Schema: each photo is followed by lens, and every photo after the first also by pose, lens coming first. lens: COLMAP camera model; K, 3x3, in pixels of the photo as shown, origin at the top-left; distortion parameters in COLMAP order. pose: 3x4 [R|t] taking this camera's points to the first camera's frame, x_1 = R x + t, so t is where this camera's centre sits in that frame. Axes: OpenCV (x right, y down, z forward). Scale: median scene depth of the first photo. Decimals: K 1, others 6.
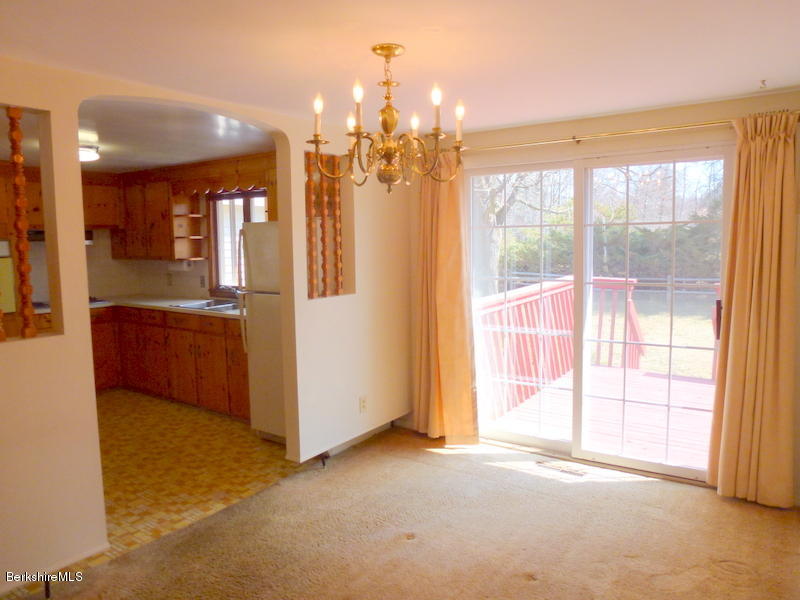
lens RADIAL K [[567.2, 0, 394.2], [0, 567.2, 301.1], [0, 0, 1]] dist [-0.056469, 0.015862]
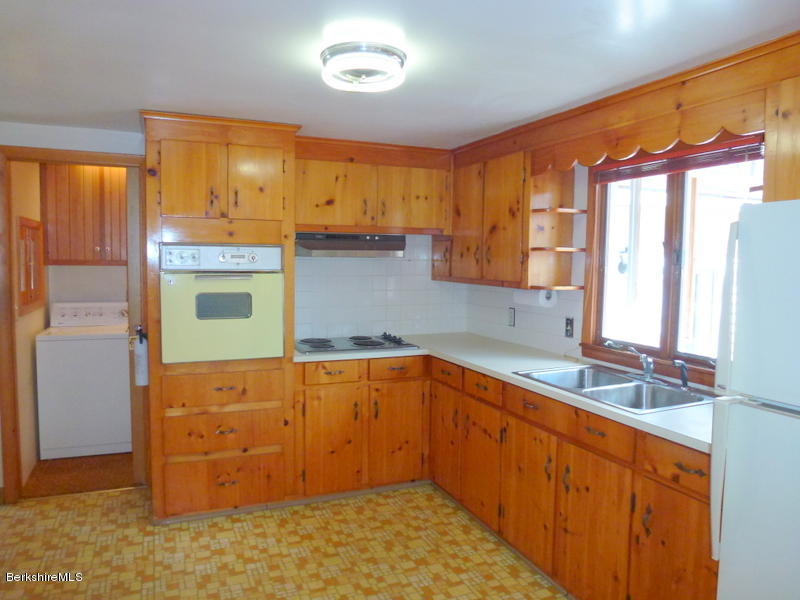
lens RADIAL K [[567.2, 0, 413.3], [0, 567.2, 303.8], [0, 0, 1]] dist [-0.056469, 0.015862]
pose [[0.862633, 0.062974, -0.501894, -0.200504], [-0.078899, 0.996827, -0.010534, -0.041963], [0.499639, 0.048686, 0.864865, 0.447002]]
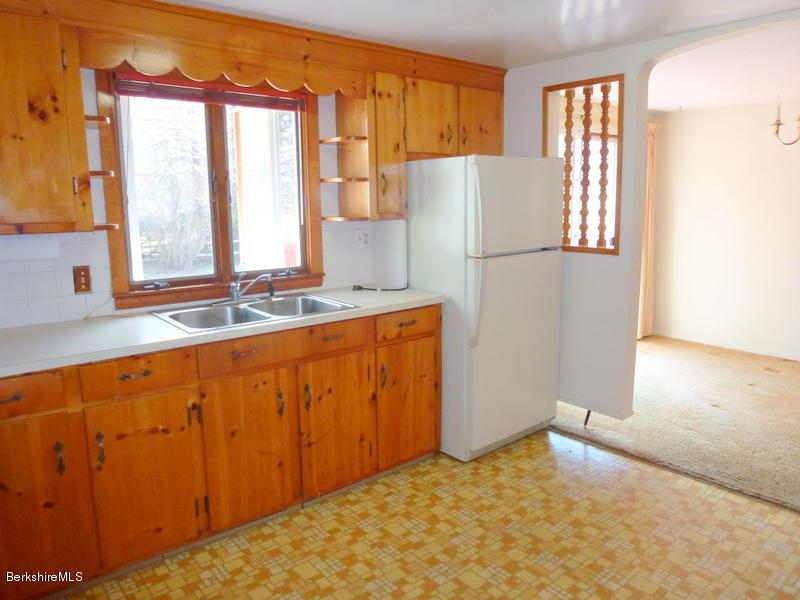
lens RADIAL K [[567.2, 0, 405.7], [0, 567.2, 295.9], [0, 0, 1]] dist [-0.056469, 0.015862]
pose [[0.247686, -0.148372, 0.957412, -0.719999], [0.108362, 0.986246, 0.124807, -0.051428], [-0.962761, 0.072834, 0.260358, 0.686245]]
